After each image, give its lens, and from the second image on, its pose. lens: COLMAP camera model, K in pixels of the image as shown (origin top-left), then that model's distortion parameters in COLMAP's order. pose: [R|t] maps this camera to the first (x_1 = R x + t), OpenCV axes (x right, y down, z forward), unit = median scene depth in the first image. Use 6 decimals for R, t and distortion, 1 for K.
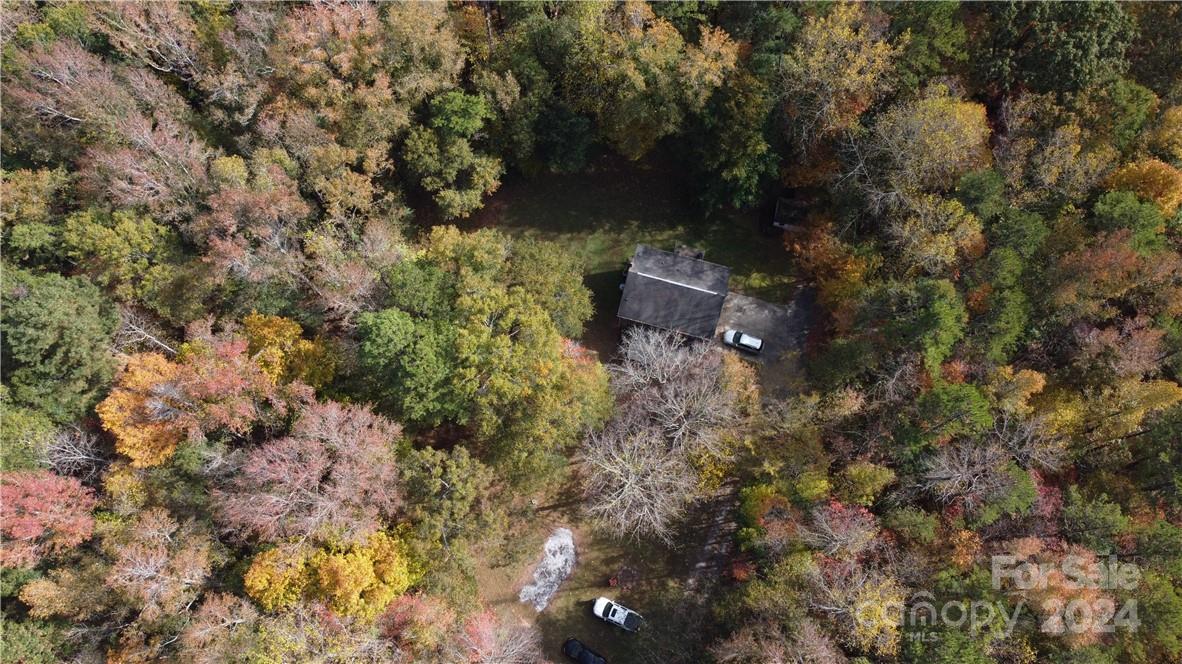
lens RADIAL K [[898.5, 0, 591.1], [0, 898.5, 327.1], [0, 0, 1]] dist [-0.007583, -0.001927]
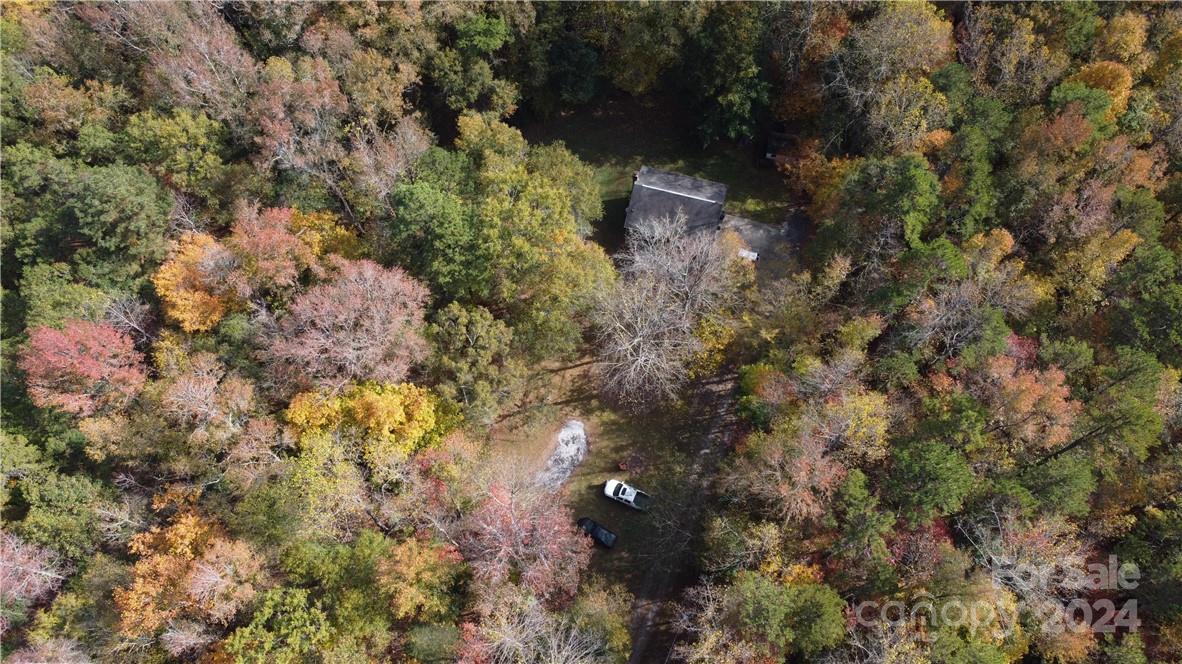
lens RADIAL K [[898.5, 0, 590.6], [0, 898.5, 338.3], [0, 0, 1]] dist [-0.007583, -0.001927]
pose [[0.999987, -0.005029, 0.000889, -0.014340], [0.005090, 0.995540, -0.094206, 0.247558], [-0.000411, 0.094209, 0.995552, -0.078406]]
